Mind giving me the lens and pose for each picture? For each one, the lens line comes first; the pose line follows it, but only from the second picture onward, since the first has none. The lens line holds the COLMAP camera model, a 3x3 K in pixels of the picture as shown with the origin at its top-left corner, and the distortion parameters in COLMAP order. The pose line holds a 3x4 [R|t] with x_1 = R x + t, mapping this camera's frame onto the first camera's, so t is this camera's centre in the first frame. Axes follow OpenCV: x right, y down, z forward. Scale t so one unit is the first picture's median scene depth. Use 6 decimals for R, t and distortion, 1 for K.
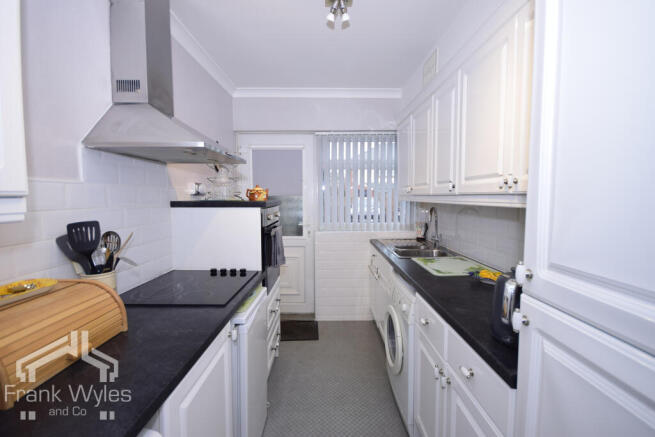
lens RADIAL K [[291.7, 0, 327.5], [0, 291.7, 218.5], [0, 0, 1]] dist [0.001020, -0.000551]
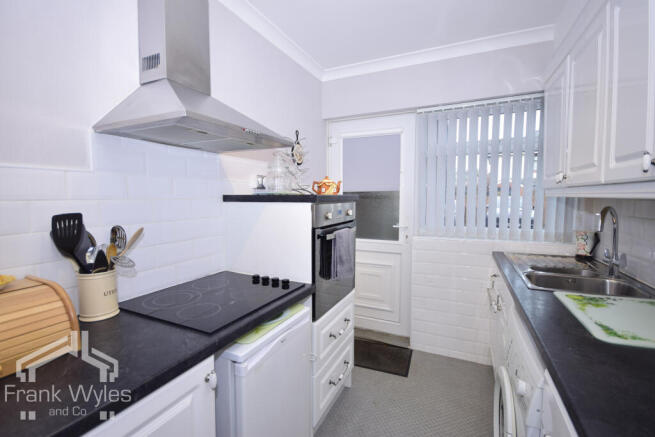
lens RADIAL K [[291.7, 0, 327.5], [0, 291.7, 218.5], [0, 0, 1]] dist [0.001020, -0.000551]
pose [[0.902224, 0.031931, -0.430084, 0.117179], [-0.031236, 0.999474, 0.008677, -0.002839], [0.430135, 0.005605, 0.902747, 0.255967]]
